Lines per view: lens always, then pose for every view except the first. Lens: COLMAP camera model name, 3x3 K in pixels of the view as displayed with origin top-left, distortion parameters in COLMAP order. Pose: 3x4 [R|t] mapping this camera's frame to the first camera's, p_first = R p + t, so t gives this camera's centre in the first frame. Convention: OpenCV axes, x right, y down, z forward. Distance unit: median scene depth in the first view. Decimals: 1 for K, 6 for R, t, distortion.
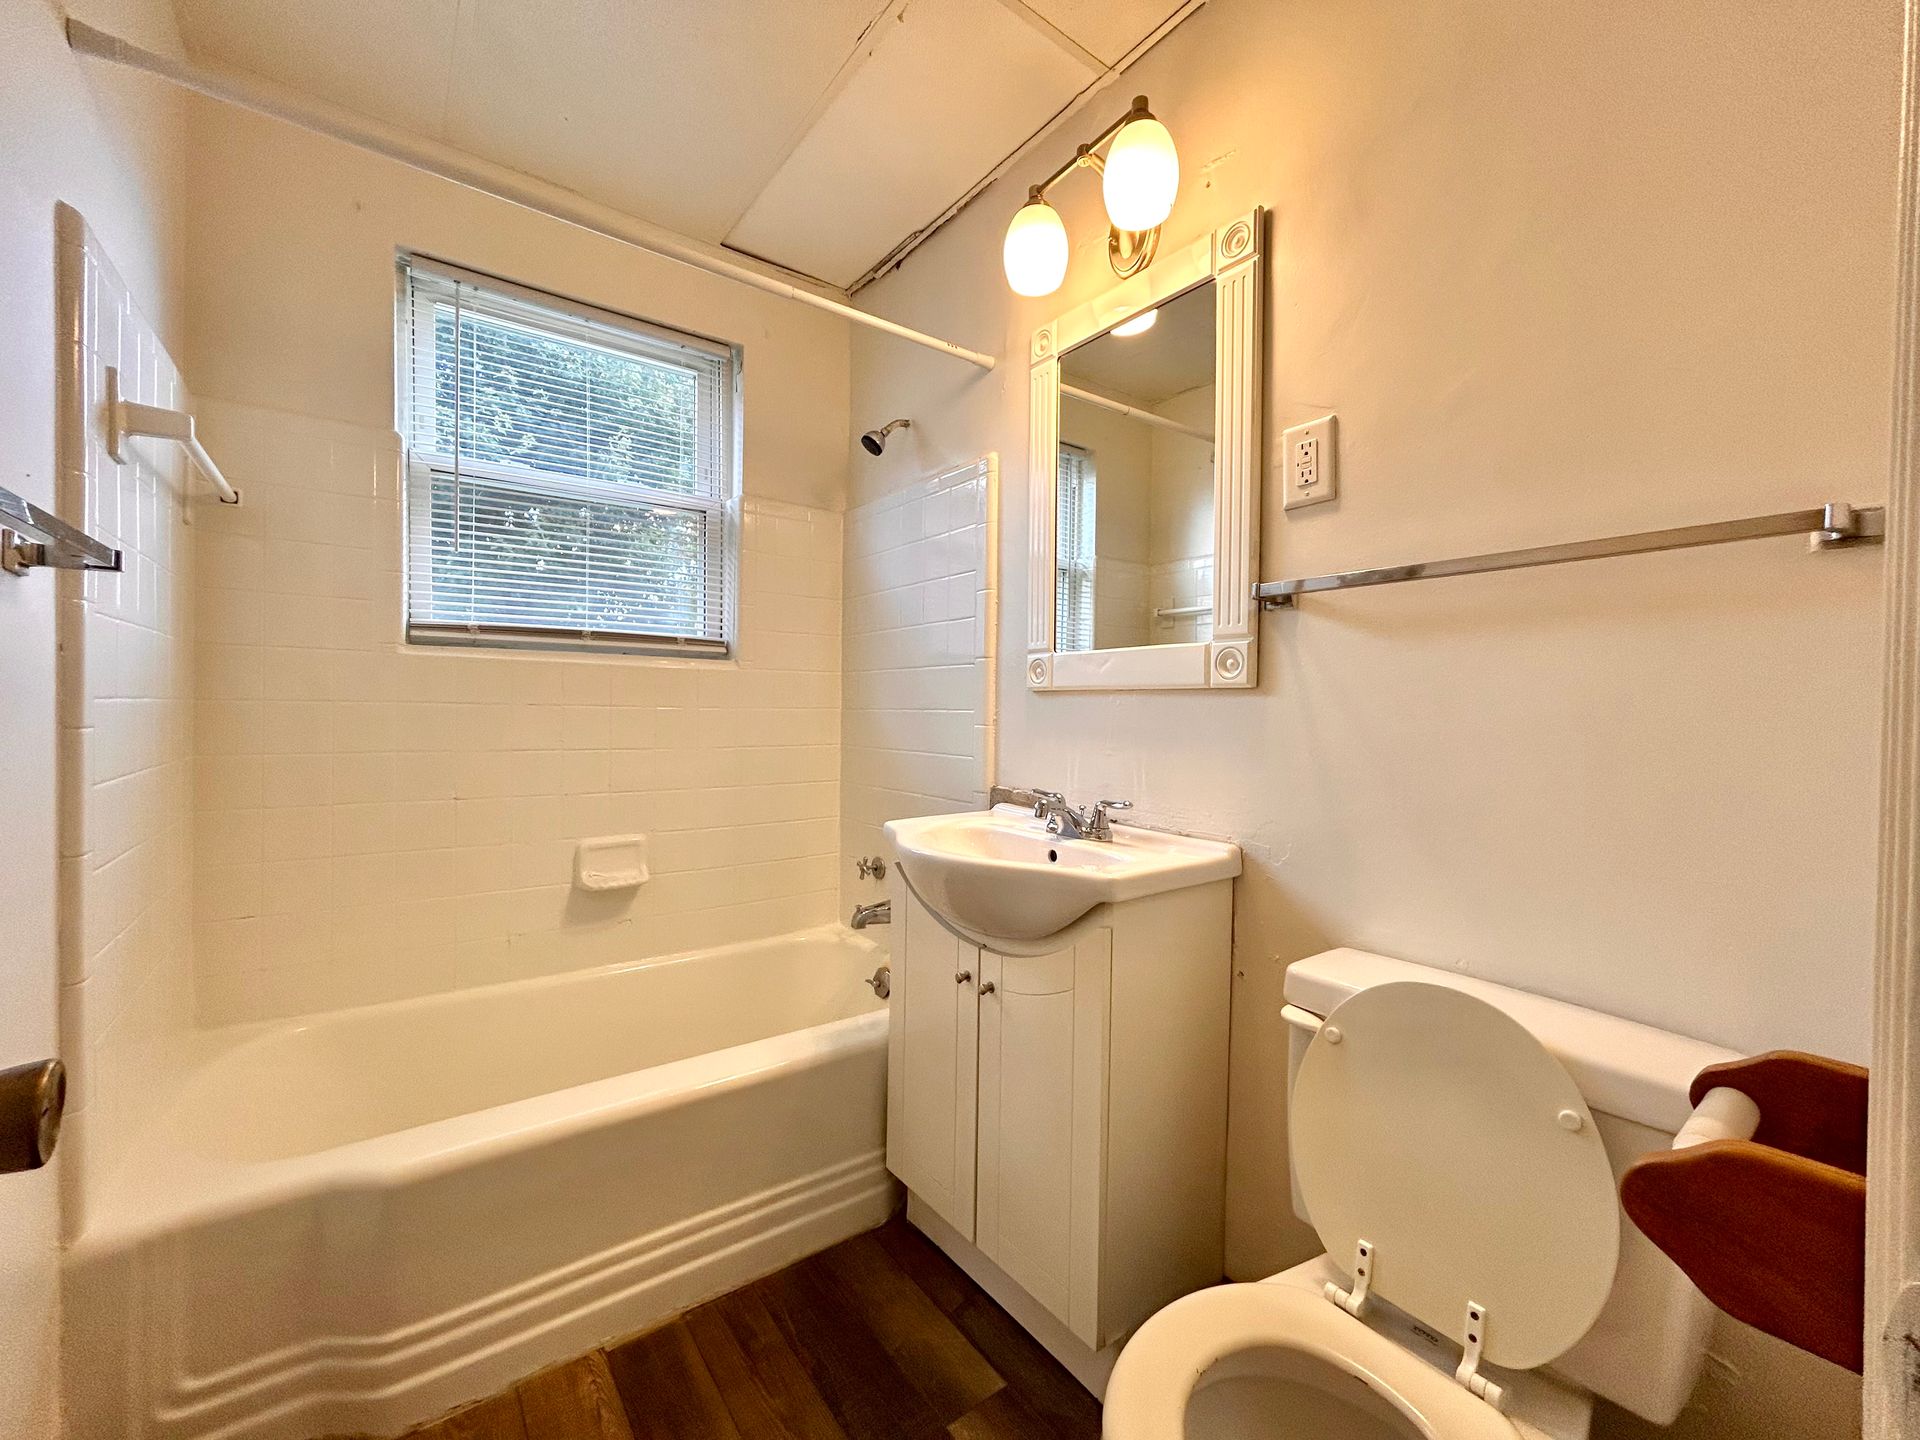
lens RADIAL K [[777.6, 0, 960.0], [0, 777.6, 720.0], [0, 0, 1]] dist [0.001312, -0.000239]
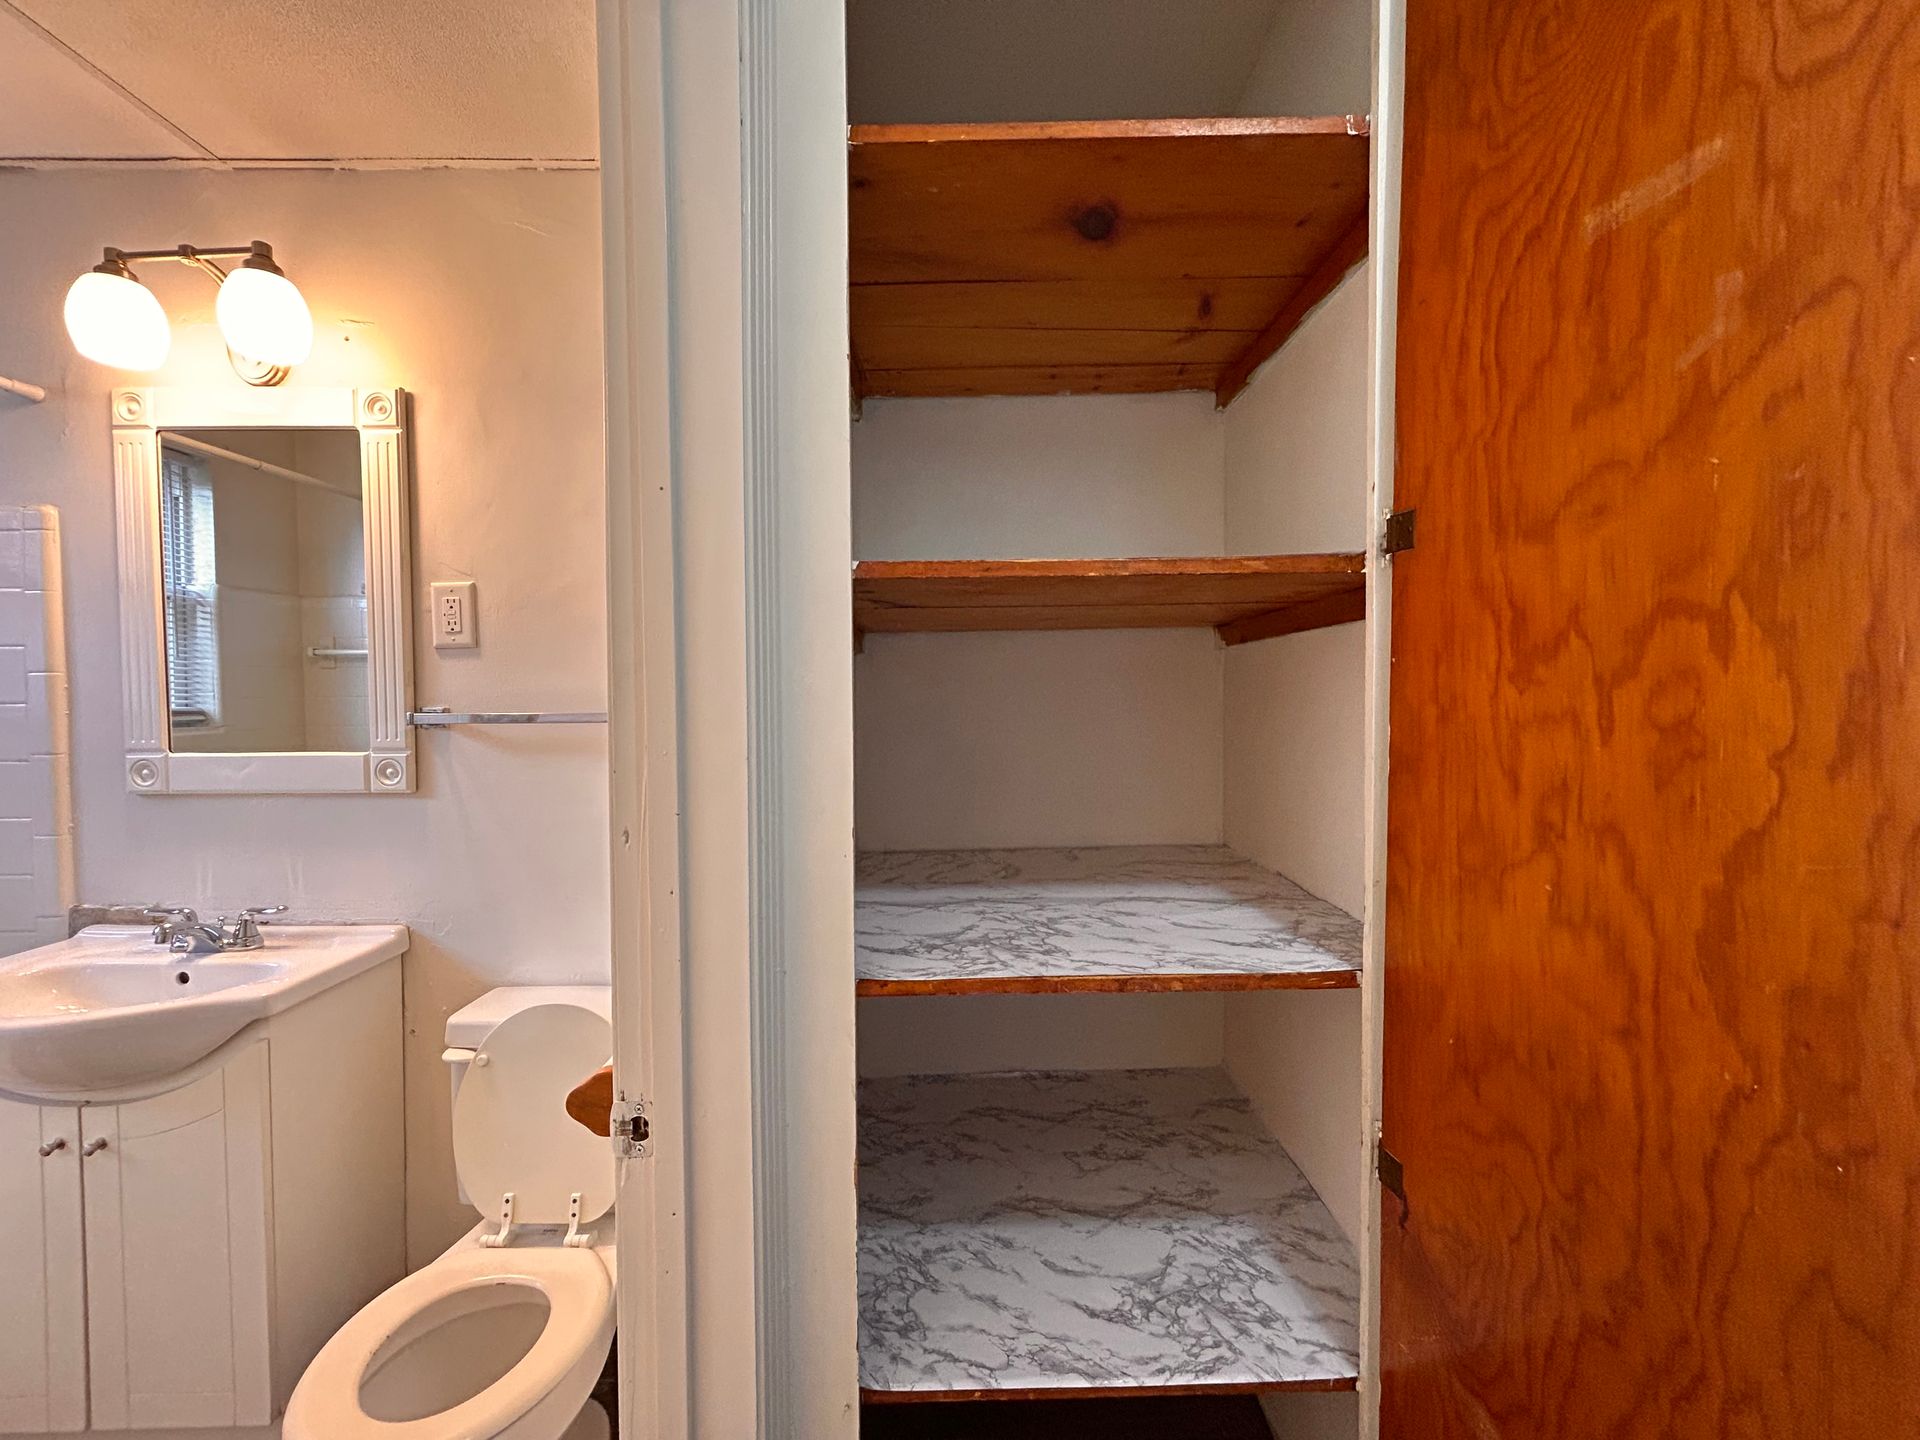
lens RADIAL K [[777.6, 0, 960.0], [0, 777.6, 720.0], [0, 0, 1]] dist [0.001312, -0.000239]
pose [[0.594060, -0.039310, 0.803459, -0.078173], [0.024392, 0.999226, 0.030853, -0.166021], [-0.804051, 0.001270, 0.594560, -0.379195]]
